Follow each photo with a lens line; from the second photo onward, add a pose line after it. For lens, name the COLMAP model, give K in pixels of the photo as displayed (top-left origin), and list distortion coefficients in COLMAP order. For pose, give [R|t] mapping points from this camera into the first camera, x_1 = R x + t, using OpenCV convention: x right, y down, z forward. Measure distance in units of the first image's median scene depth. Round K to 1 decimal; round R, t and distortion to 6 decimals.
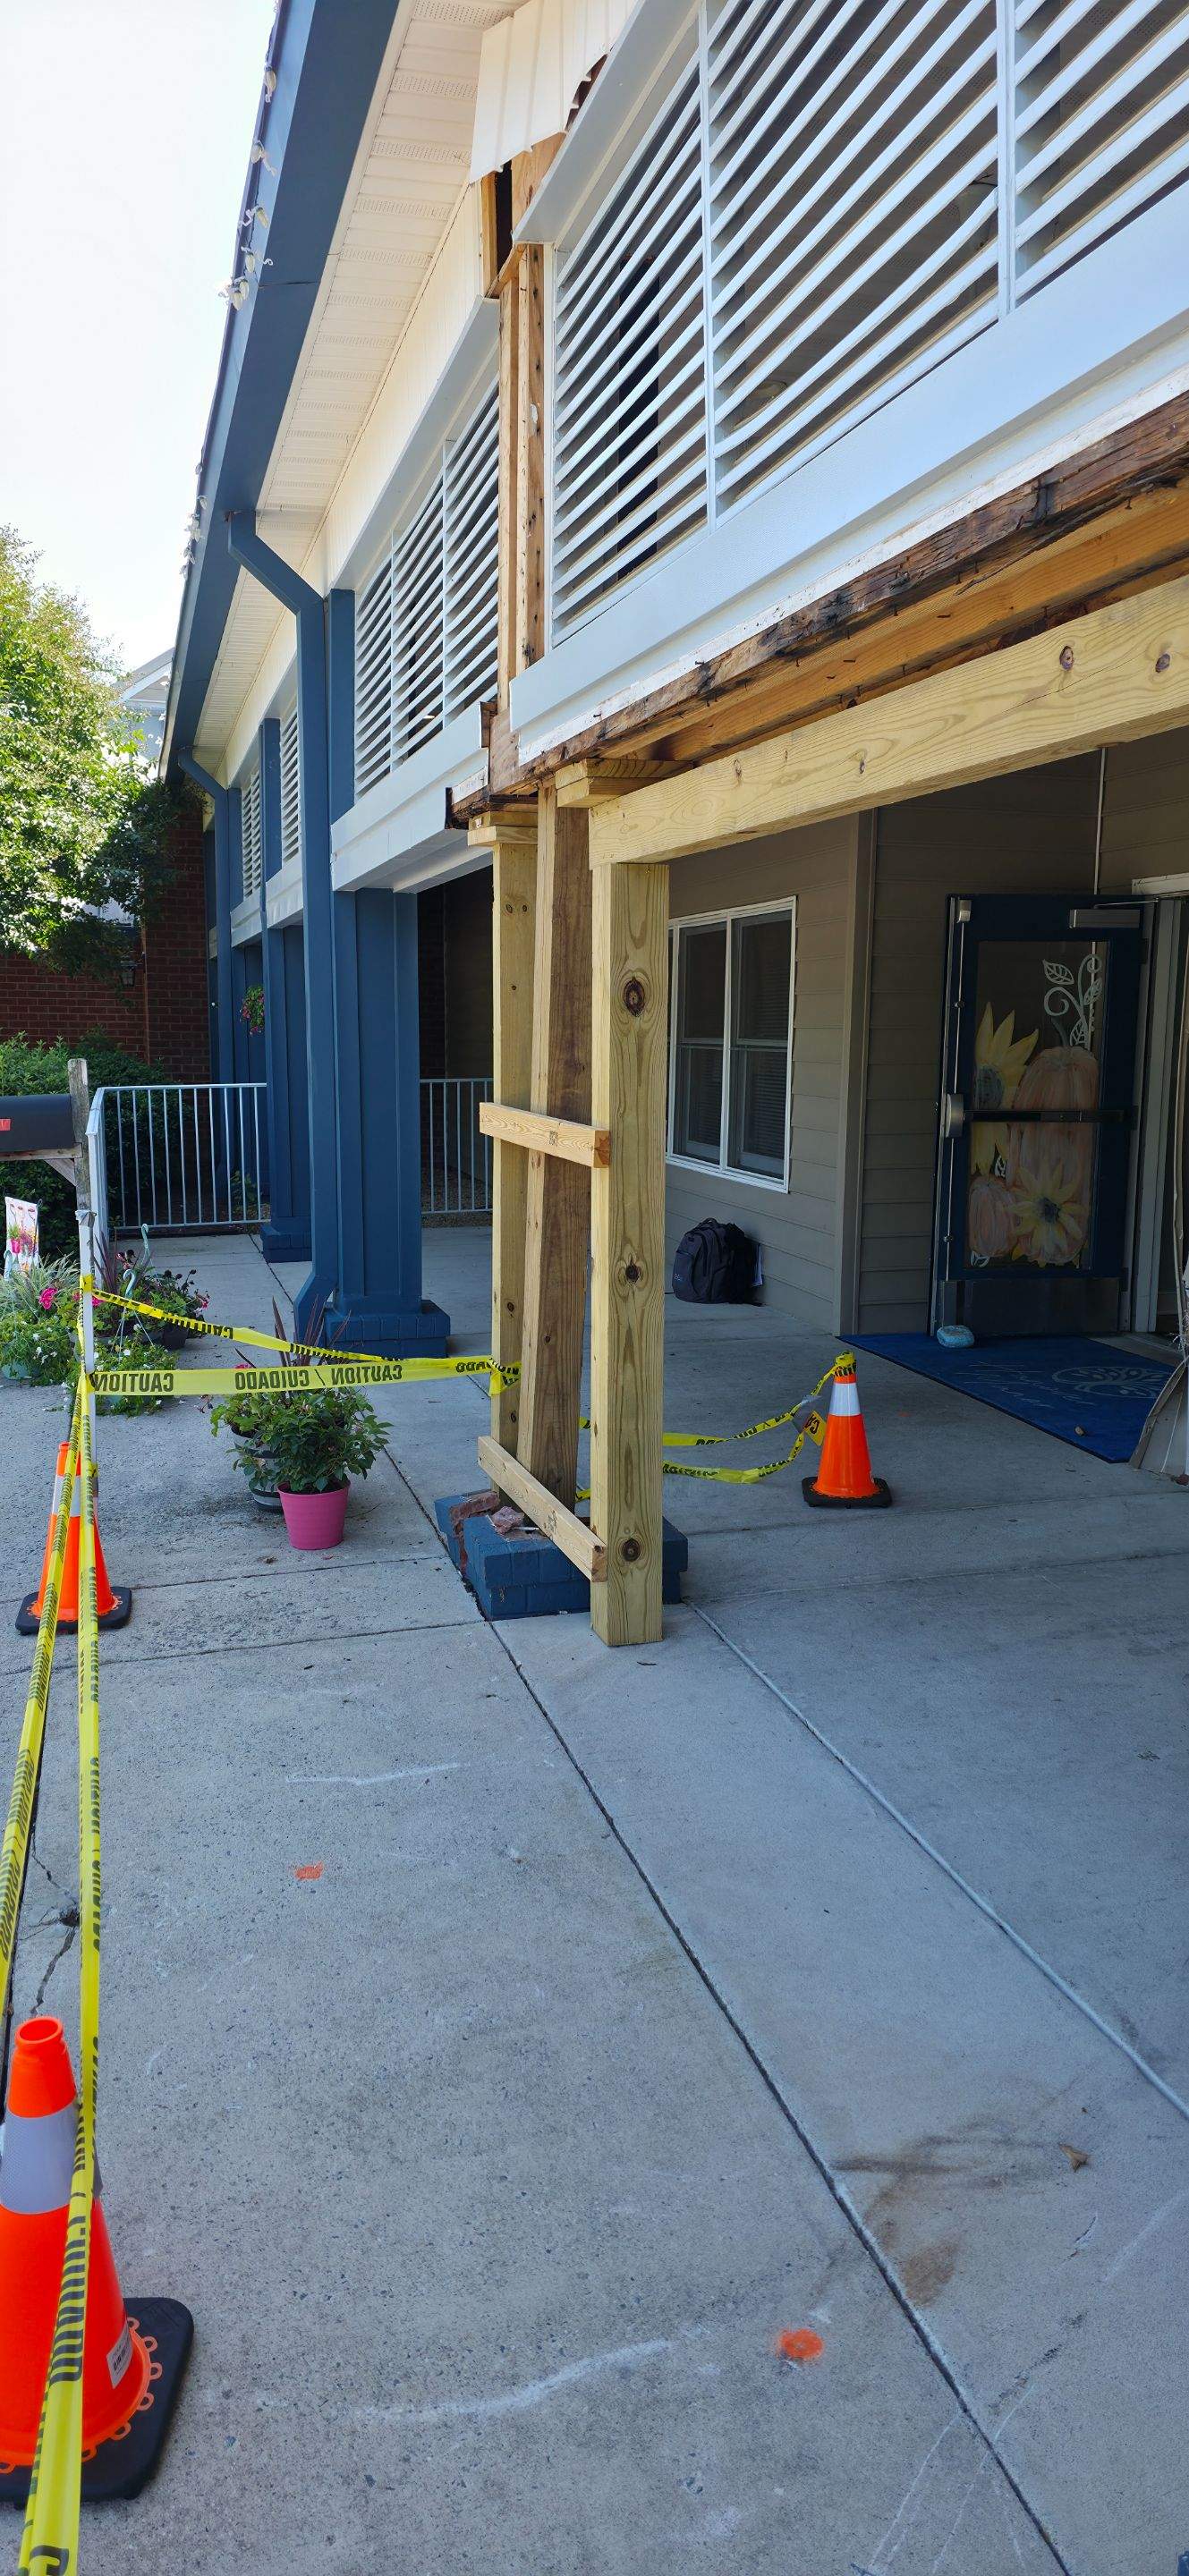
lens RADIAL K [[1691.8, 0, 593.5], [0, 1691.8, 1282.3], [0, 0, 1]] dist [0.076656, -0.077585]
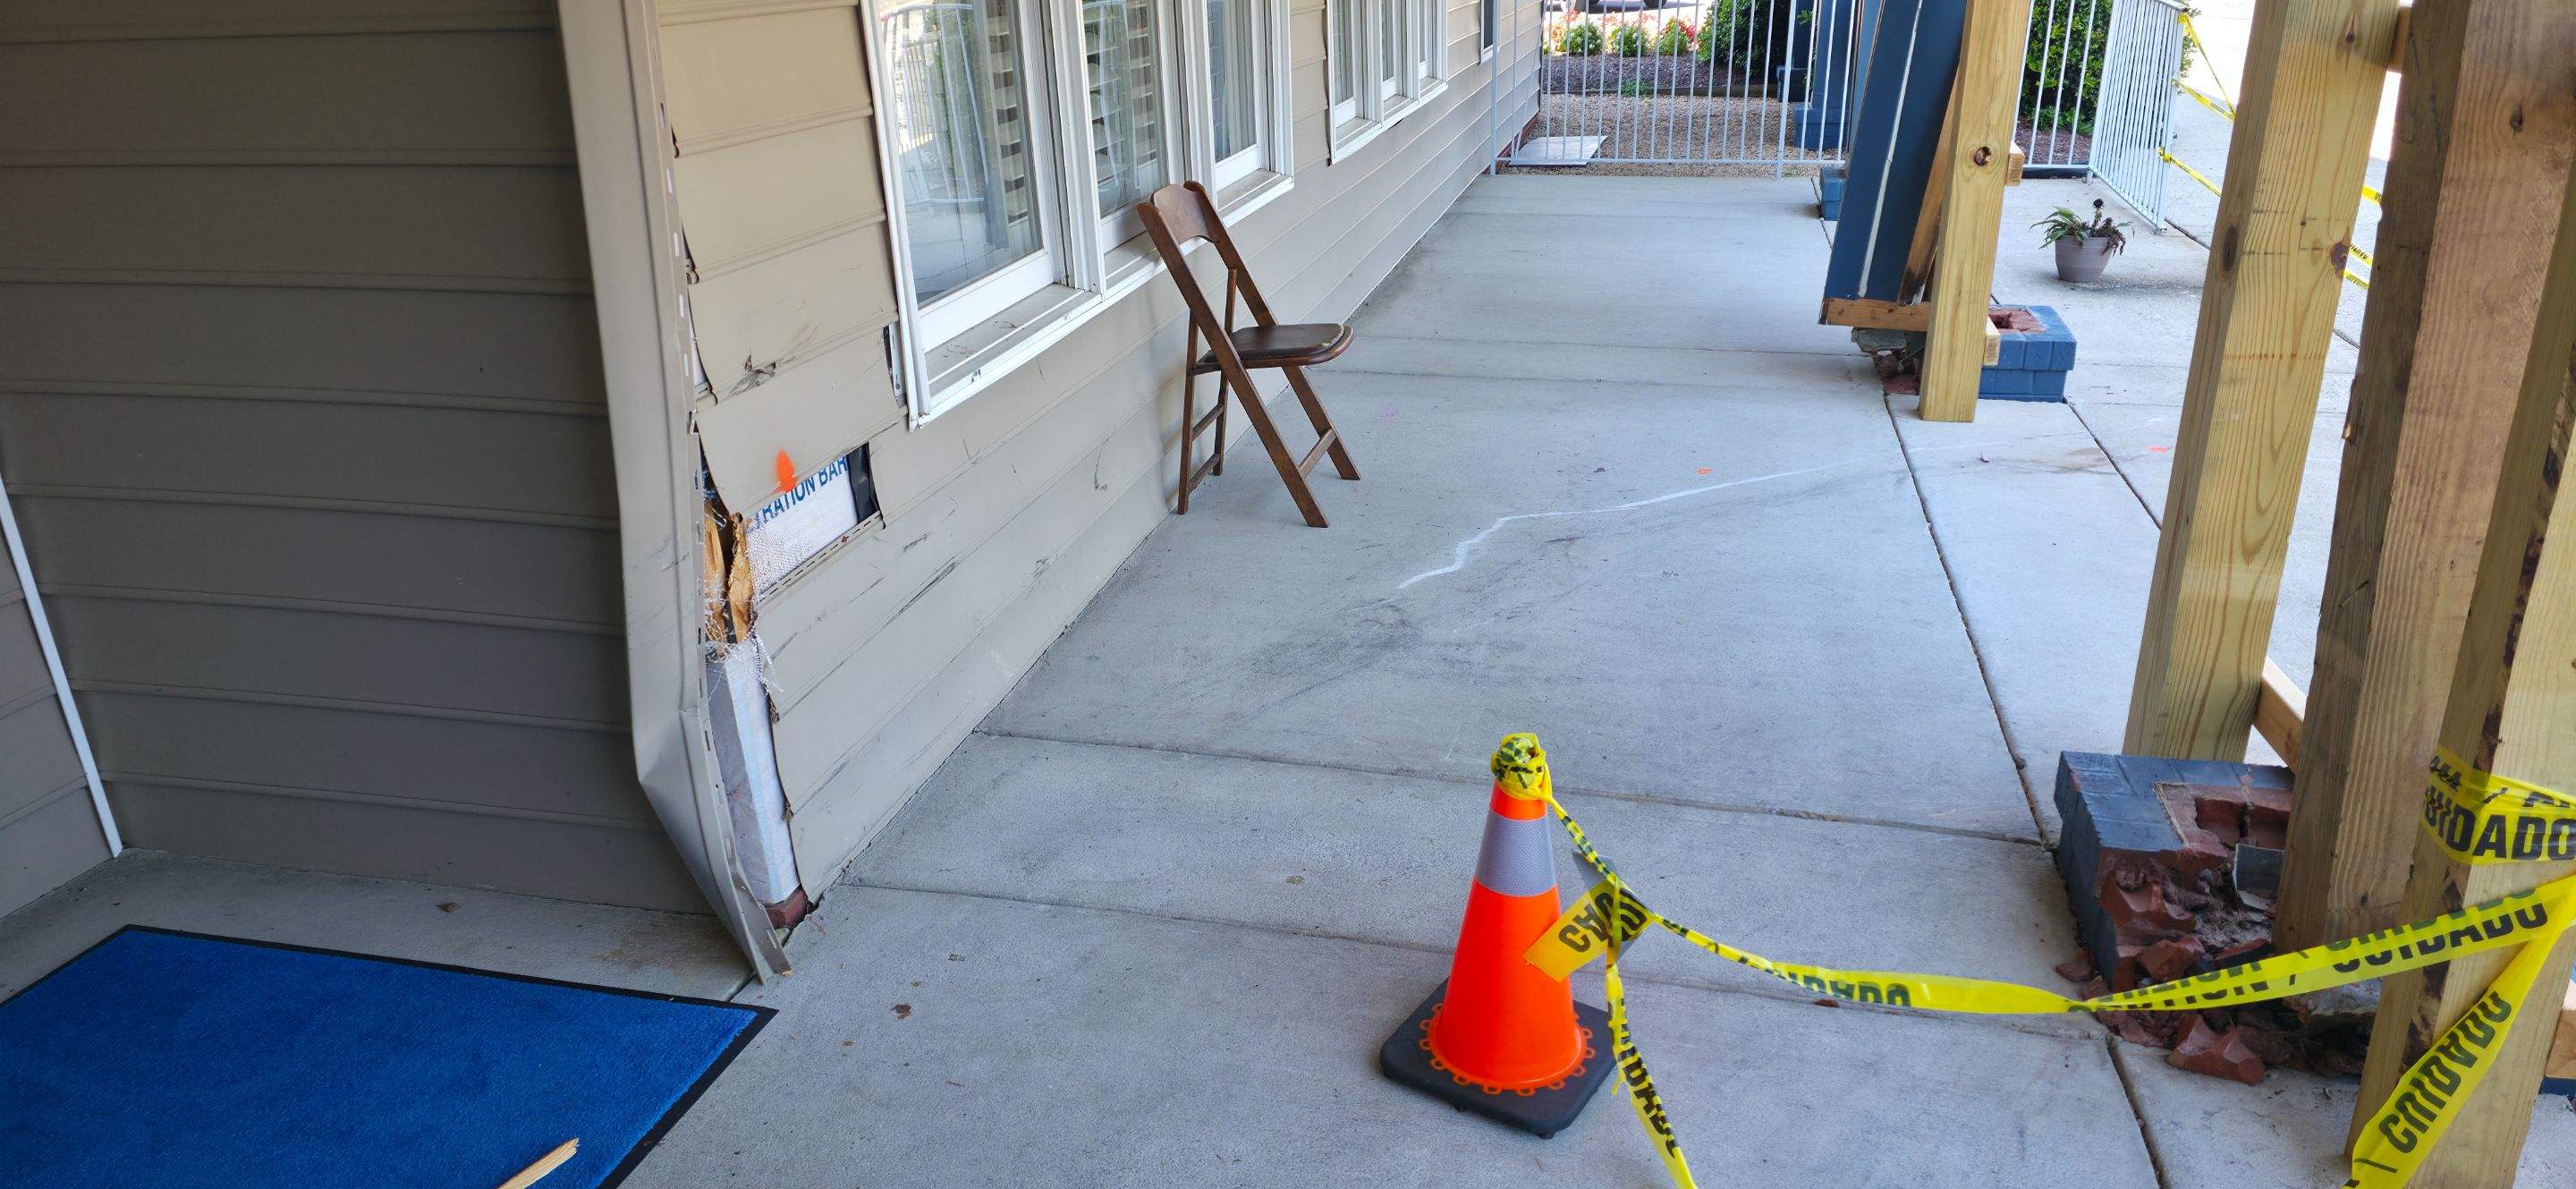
lens RADIAL K [[1691.8, 0, 1261.0], [0, 1691.8, 617.1], [0, 0, 1]] dist [0.076656, -0.077585]
pose [[-0.871439, -0.161941, 0.462999, 0.027580], [0.101956, 0.863508, 0.493923, -0.213502], [-0.479790, 0.477629, -0.735984, 1.502230]]
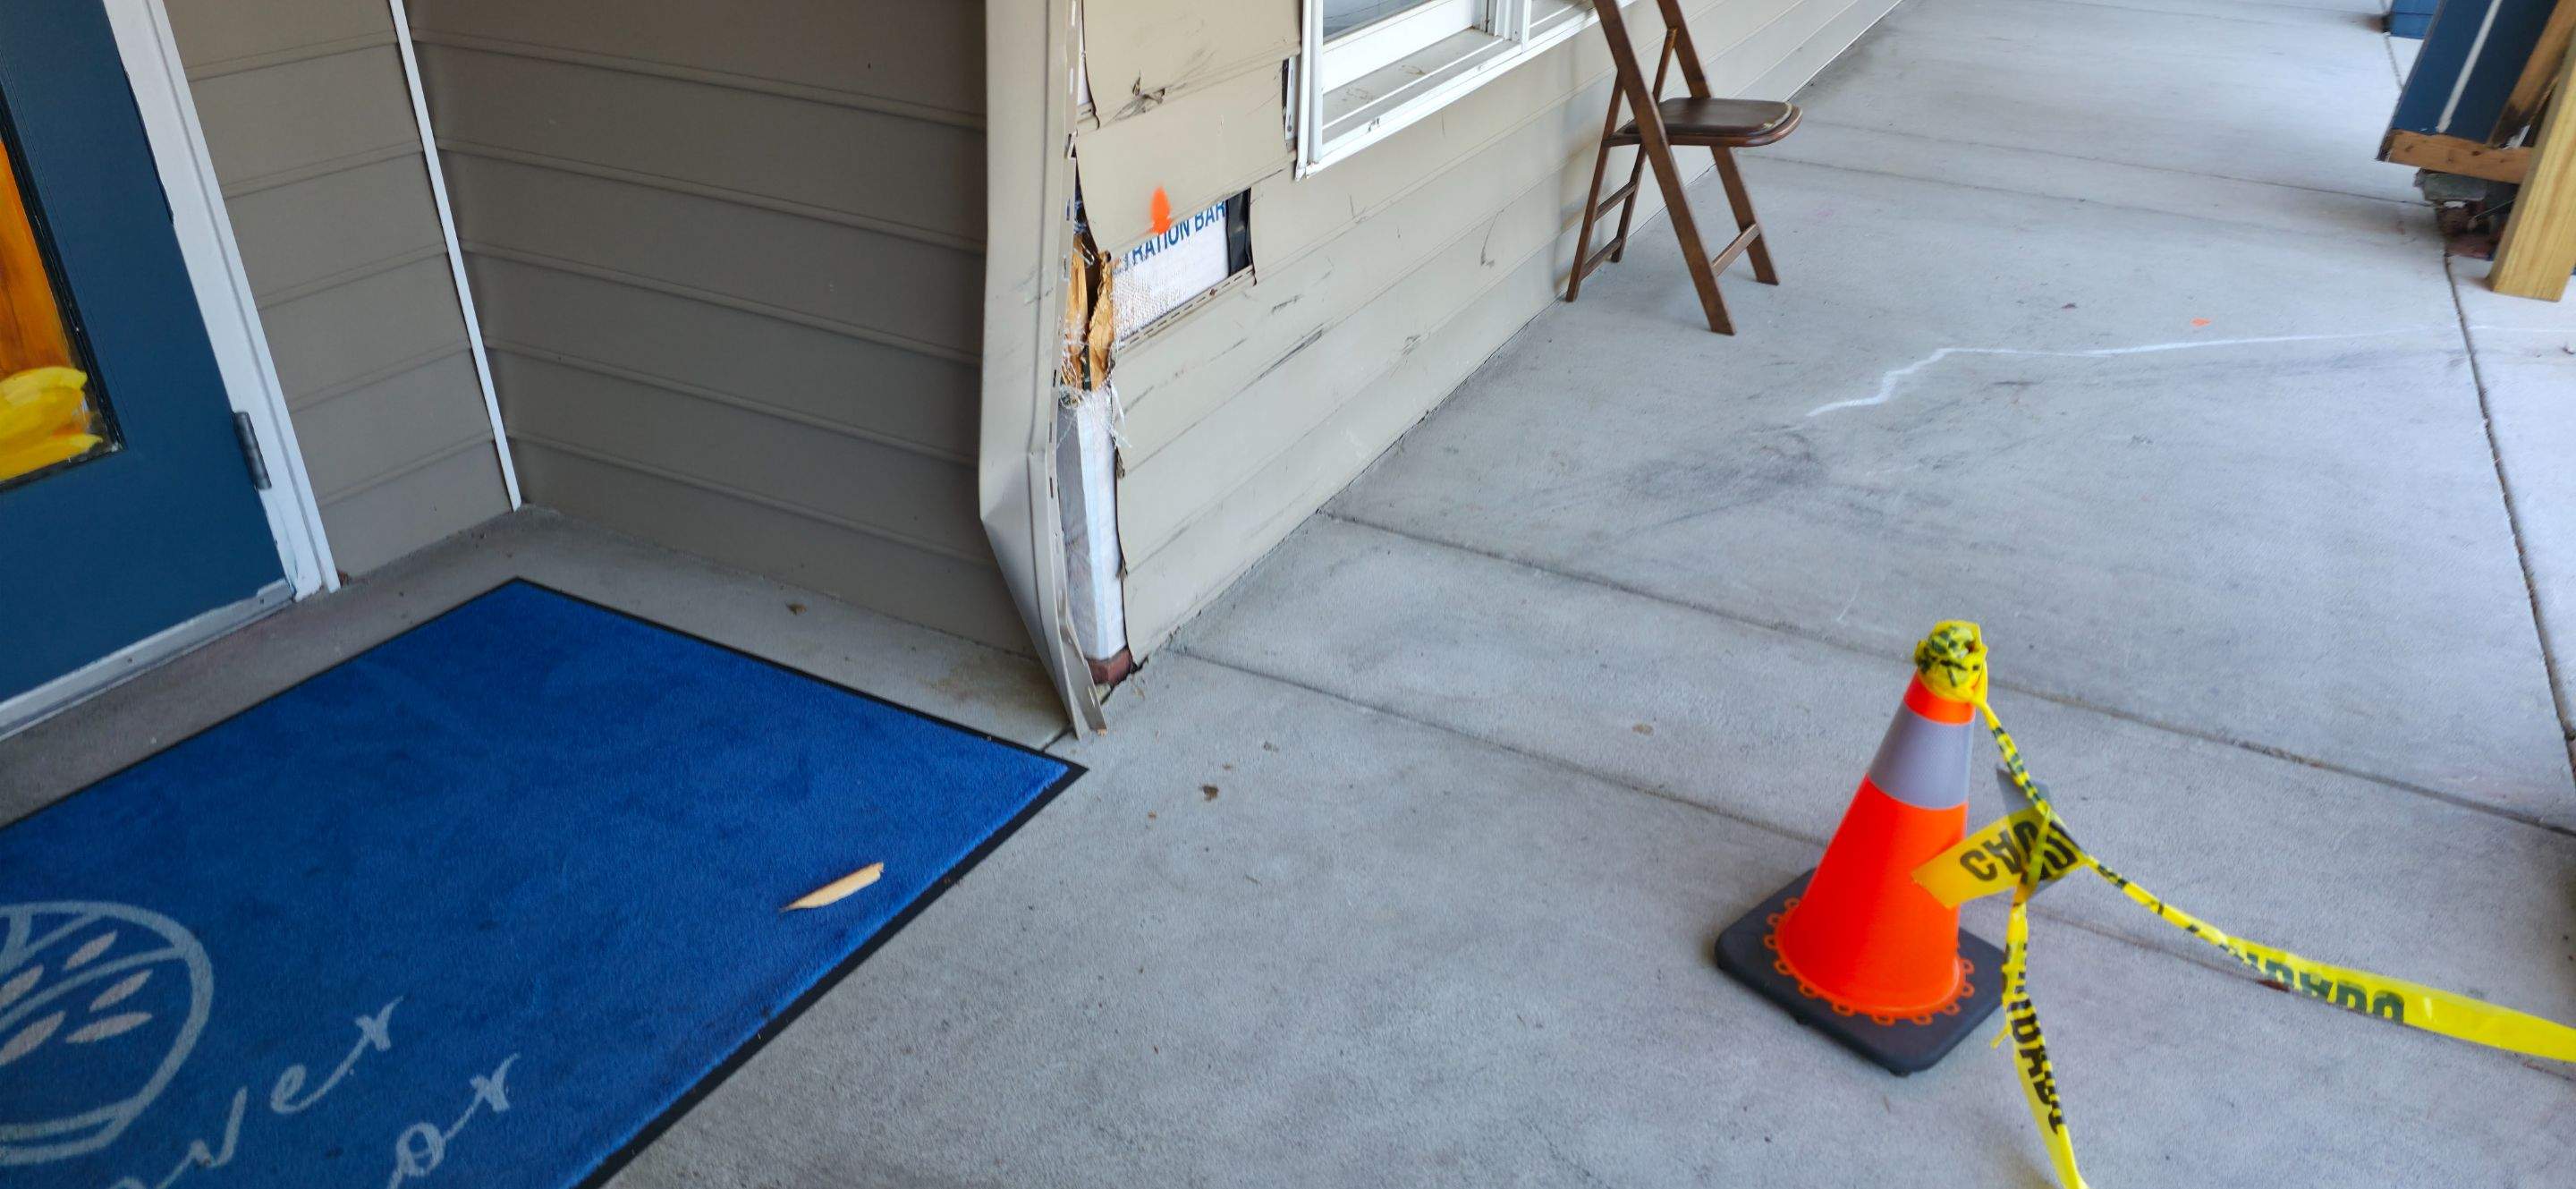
lens RADIAL K [[1691.8, 0, 1231.6], [0, 1691.8, 611.2], [0, 0, 1]] dist [0.076656, -0.077585]
pose [[-0.719653, -0.347434, 0.601157, 0.059640], [0.096188, 0.807569, 0.581876, -0.196159], [-0.687639, 0.476573, -0.547751, 1.471270]]
